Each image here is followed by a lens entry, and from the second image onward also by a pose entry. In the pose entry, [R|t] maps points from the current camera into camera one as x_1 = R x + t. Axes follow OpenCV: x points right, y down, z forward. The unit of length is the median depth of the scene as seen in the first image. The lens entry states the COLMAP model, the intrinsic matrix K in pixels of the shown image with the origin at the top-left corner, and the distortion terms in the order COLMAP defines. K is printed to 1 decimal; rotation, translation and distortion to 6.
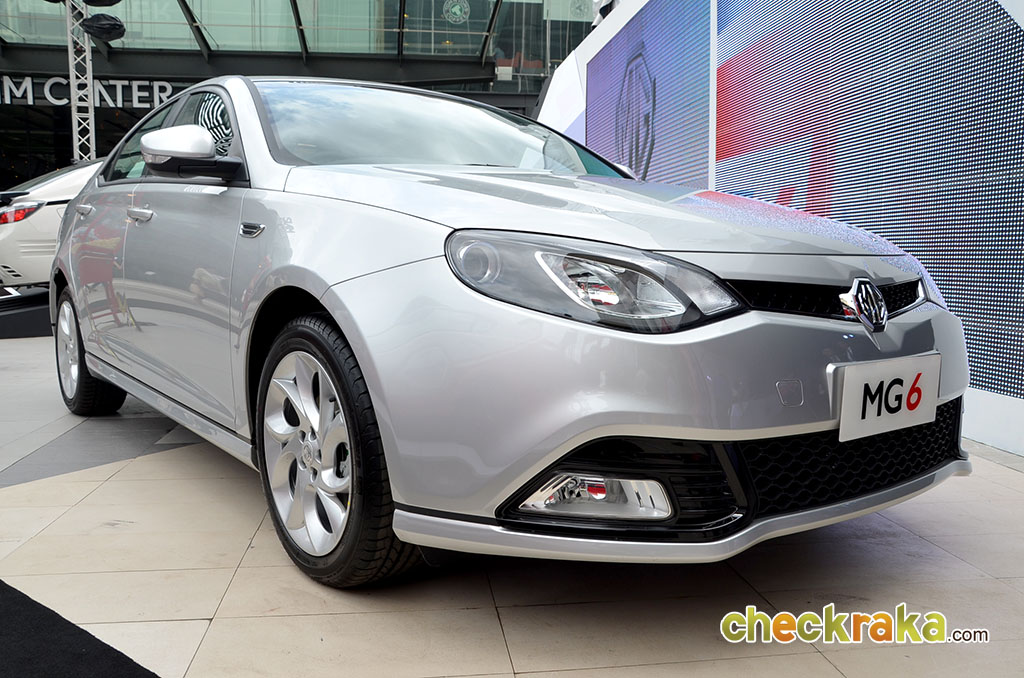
lens RADIAL K [[908.0, 0, 514.2], [0, 908.0, 342.2], [0, 0, 1]] dist [-0.016796, 0.000158]
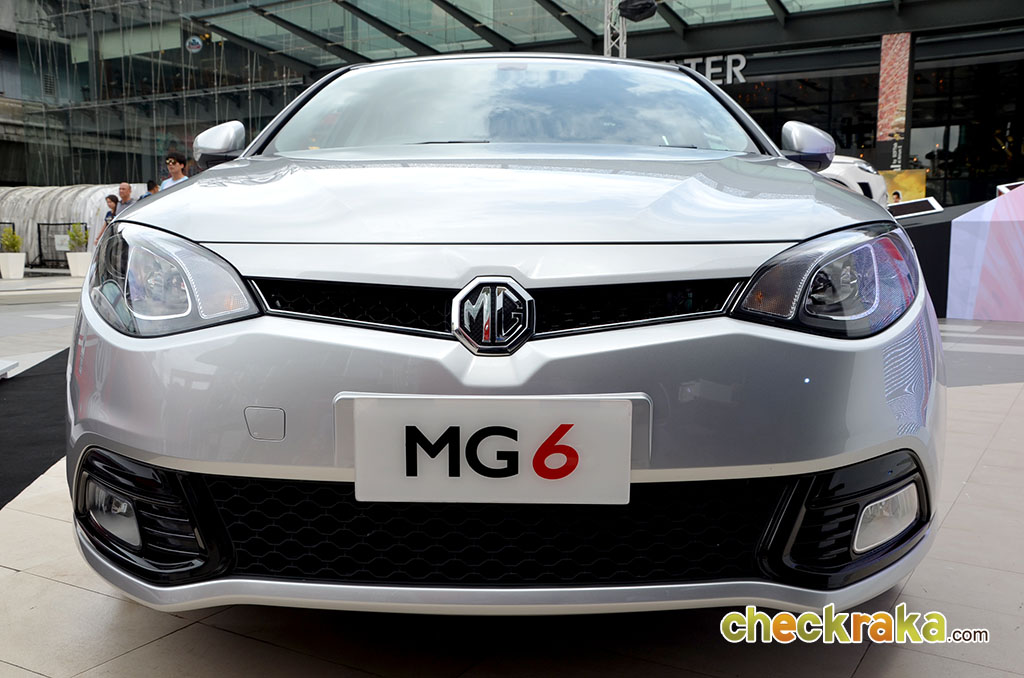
lens RADIAL K [[1036.8, 0, 511.9], [0, 1036.8, 337.6], [0, 0, 1]] dist [-0.024413, 0.000000]
pose [[0.761922, 0.055737, -0.645265, 0.177044], [-0.058400, 0.998144, 0.017261, -0.007837], [0.645030, 0.024532, 0.763763, 0.077487]]
